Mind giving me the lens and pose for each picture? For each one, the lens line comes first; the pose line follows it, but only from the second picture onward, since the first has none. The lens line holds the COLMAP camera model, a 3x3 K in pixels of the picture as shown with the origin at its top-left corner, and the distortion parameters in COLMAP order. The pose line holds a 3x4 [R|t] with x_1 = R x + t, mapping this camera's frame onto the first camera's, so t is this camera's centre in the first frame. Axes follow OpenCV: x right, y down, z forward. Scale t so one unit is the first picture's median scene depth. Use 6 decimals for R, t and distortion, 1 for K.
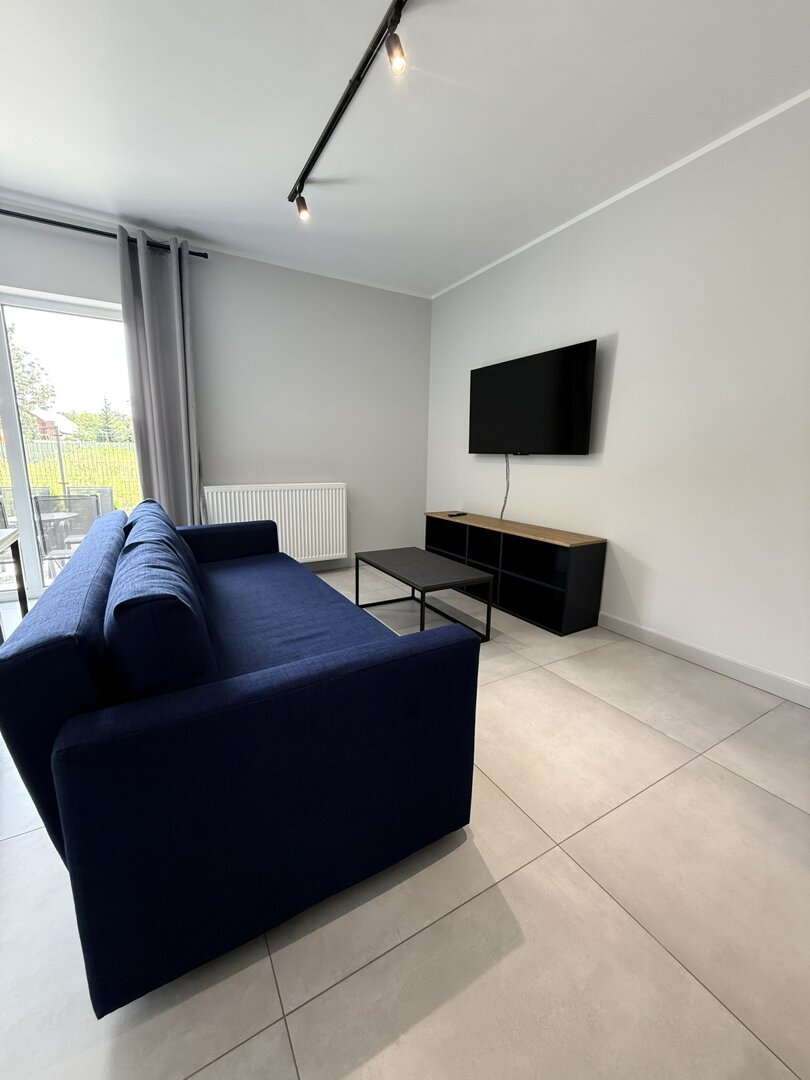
lens RADIAL K [[429.3, 0, 404.1], [0, 429.3, 536.3], [0, 0, 1]] dist [-0.001066, 0.000387]
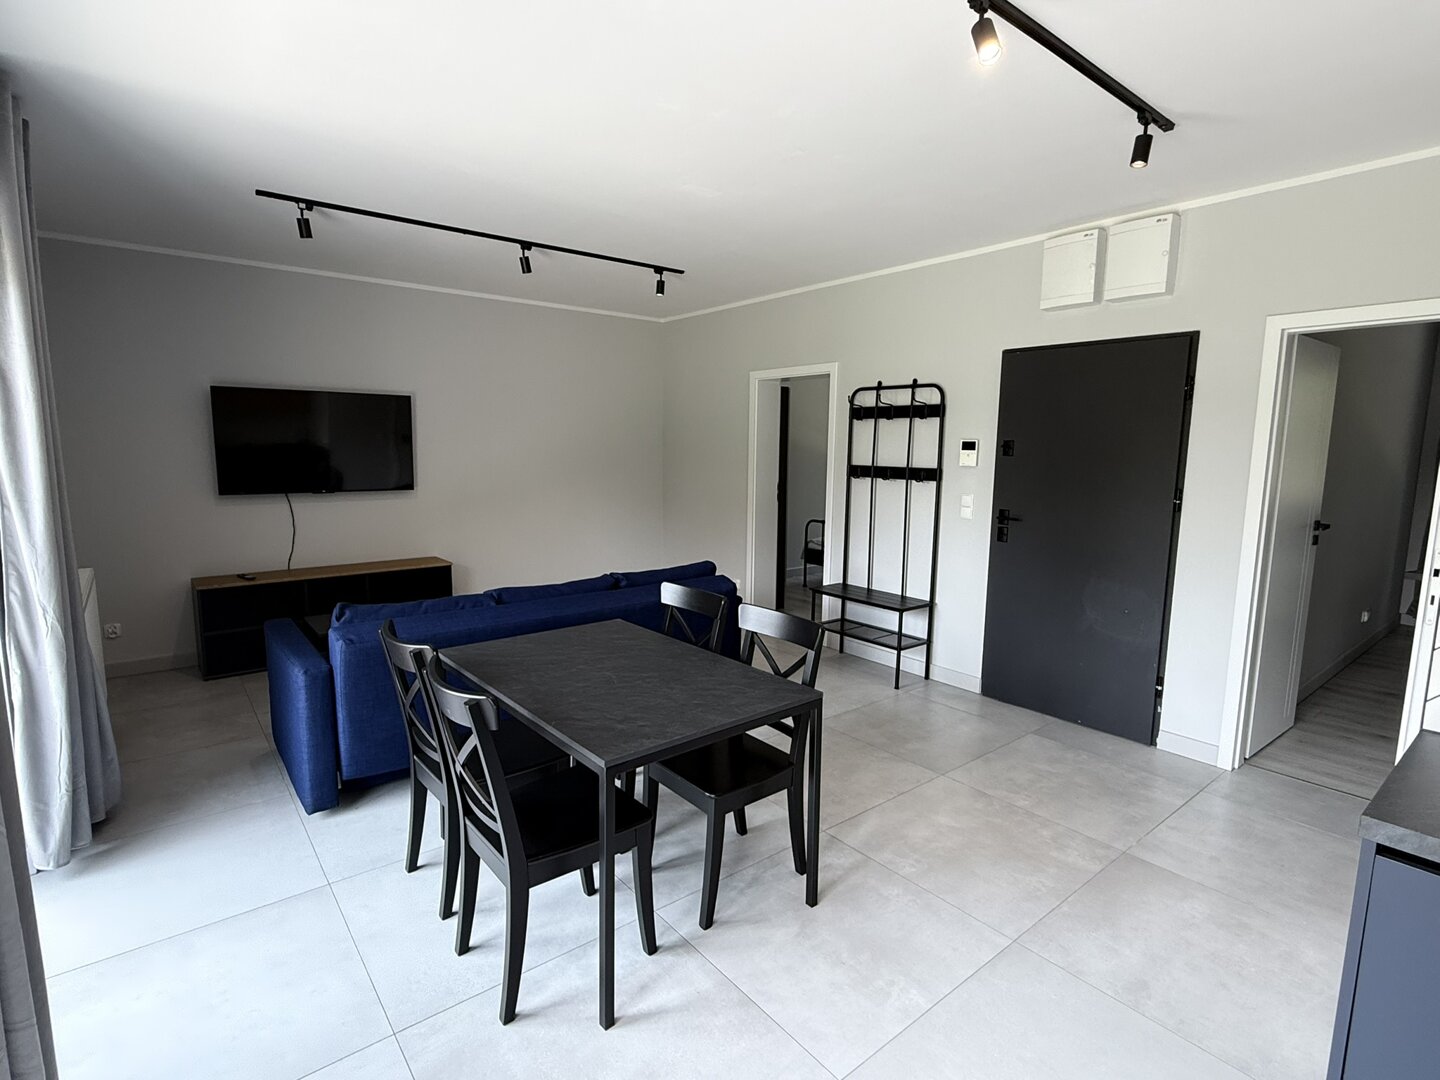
lens RADIAL K [[726.1, 0, 720.0], [0, 726.1, 540.0], [0, 0, 1]] dist [-0.002017, -0.000187]
pose [[-0.156702, -0.150804, 0.976065, -1.619957], [0.167381, 0.969923, 0.176727, -0.260763], [-0.973359, 0.191068, -0.126747, 0.458294]]
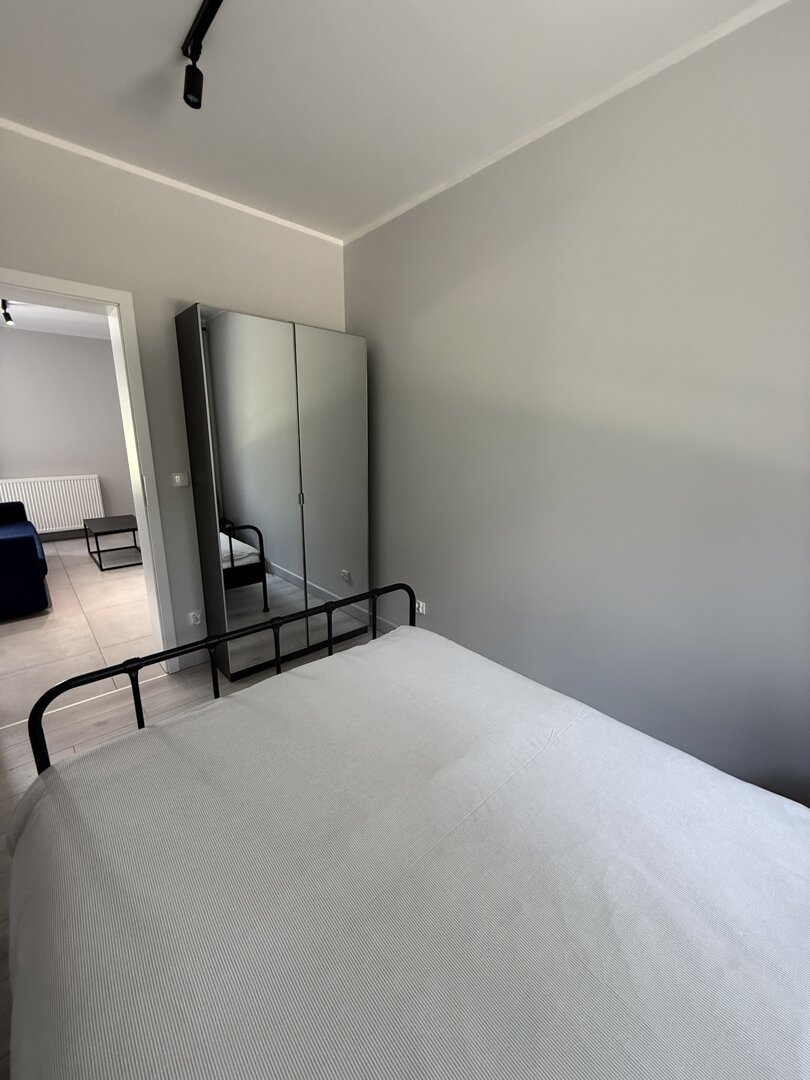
lens RADIAL K [[429.3, 0, 404.1], [0, 429.3, 536.3], [0, 0, 1]] dist [-0.001066, 0.000387]
pose [[0.978589, -0.060631, 0.196692, 0.822808], [0.051068, 0.997270, 0.053334, 0.085645], [-0.199389, -0.042147, 0.979014, -0.919277]]
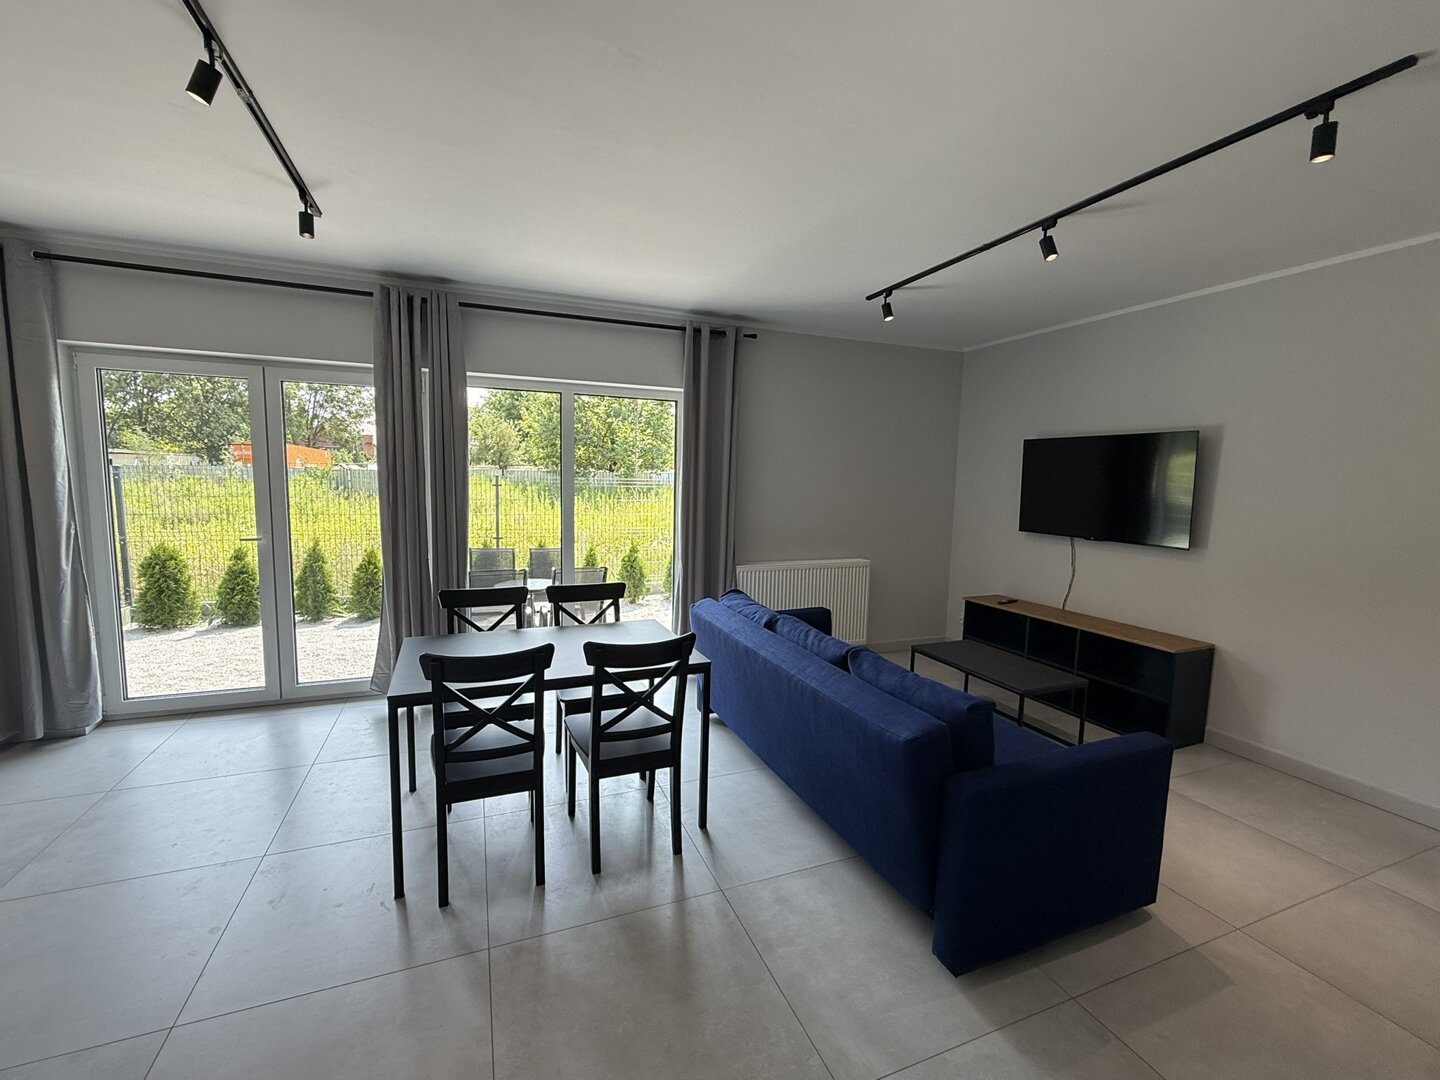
lens RADIAL K [[614.7, 0, 720.0], [0, 614.7, 540.0], [0, 0, 1]] dist [-0.002834, 0.000668]
pose [[0.990109, 0.021935, -0.138572, -0.372043], [-0.033628, 0.996014, -0.082614, -0.068862], [0.136207, 0.086456, 0.986901, -0.418398]]
